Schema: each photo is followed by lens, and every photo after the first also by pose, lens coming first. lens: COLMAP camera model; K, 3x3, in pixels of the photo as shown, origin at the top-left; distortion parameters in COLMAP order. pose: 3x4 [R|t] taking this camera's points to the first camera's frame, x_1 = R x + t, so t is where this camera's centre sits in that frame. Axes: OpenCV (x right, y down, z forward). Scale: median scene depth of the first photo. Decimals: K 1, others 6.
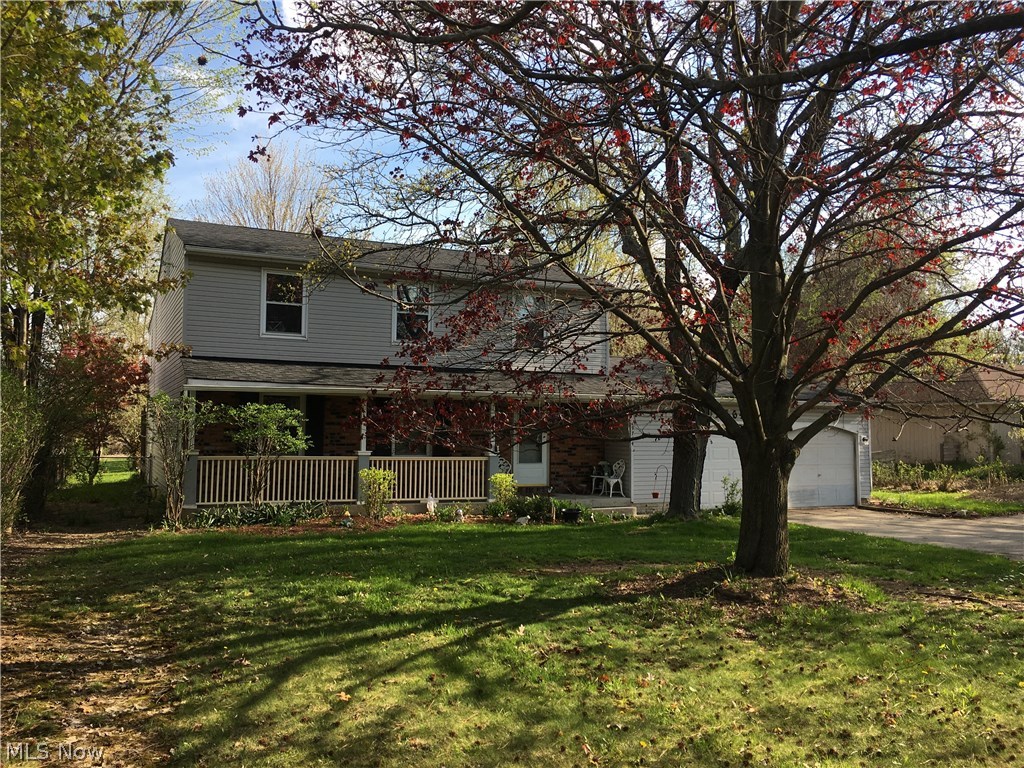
lens RADIAL K [[866.8, 0, 504.2], [0, 866.8, 382.1], [0, 0, 1]] dist [0.095151, -0.130574]
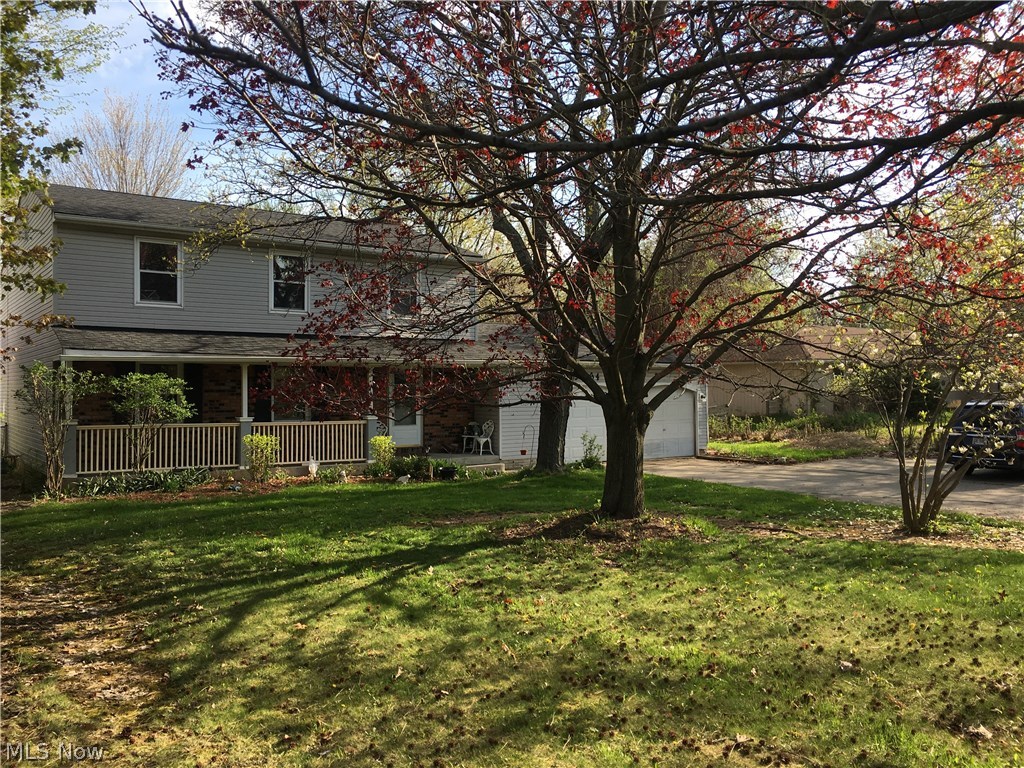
lens RADIAL K [[866.8, 0, 504.2], [0, 866.8, 382.1], [0, 0, 1]] dist [0.095151, -0.130574]
pose [[0.986173, -0.012627, 0.165236, -0.059363], [0.004684, 0.998818, 0.048374, -0.022536], [-0.165651, -0.046931, 0.985067, -0.136282]]
